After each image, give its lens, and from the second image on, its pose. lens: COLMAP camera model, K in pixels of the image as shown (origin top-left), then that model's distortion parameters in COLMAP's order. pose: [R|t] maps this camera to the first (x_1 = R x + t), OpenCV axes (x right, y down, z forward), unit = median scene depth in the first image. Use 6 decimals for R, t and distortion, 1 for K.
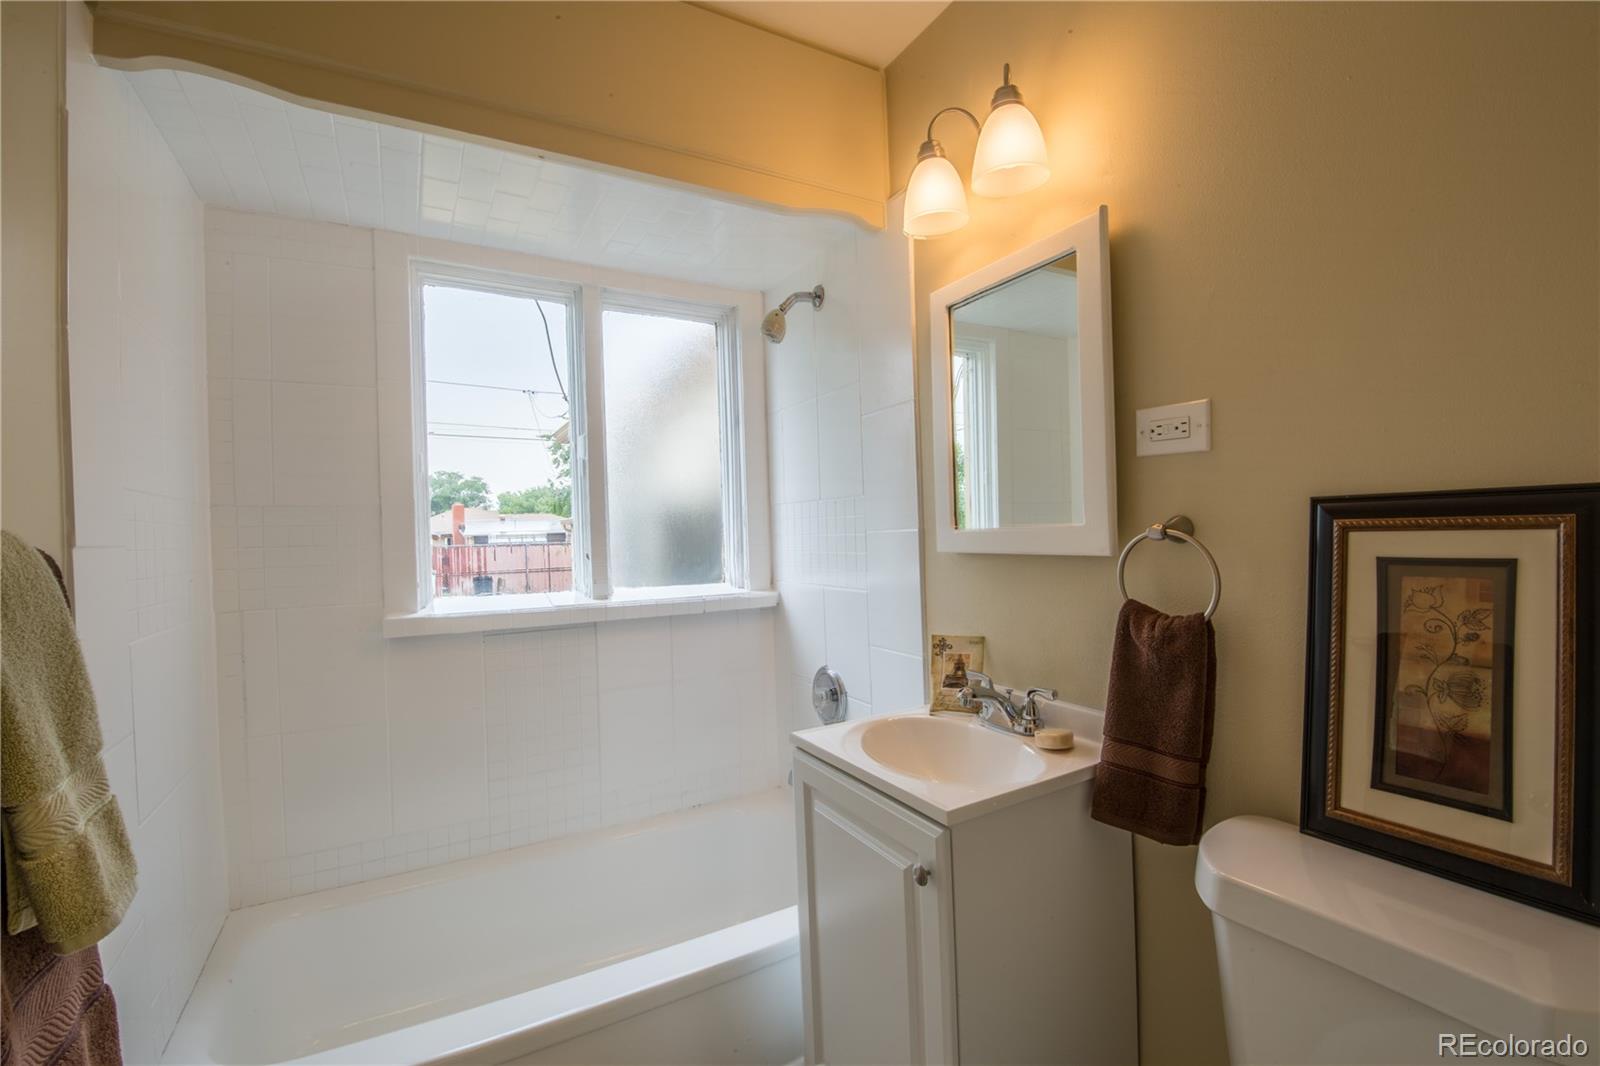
lens RADIAL K [[693.3, 0, 802.5], [0, 693.3, 533.8], [0, 0, 1]] dist [-0.004865, -0.007353]
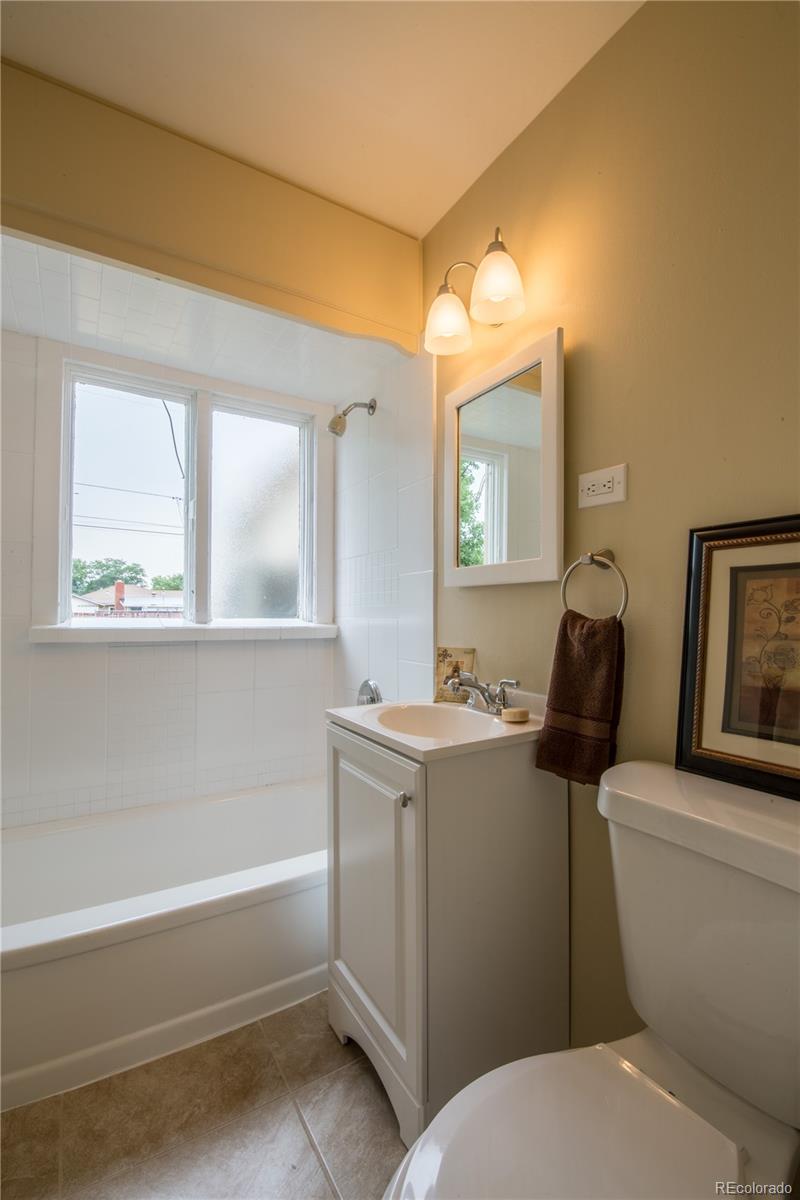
lens RADIAL K [[517.4, 0, 400.1], [0, 517.4, 605.4], [0, 0, 1]] dist [0.002724, -0.008579]
pose [[0.998765, 0.037197, 0.032928, 0.088699], [-0.036456, 0.999075, -0.022817, 0.104467], [-0.033746, 0.021589, 0.999197, -0.014217]]
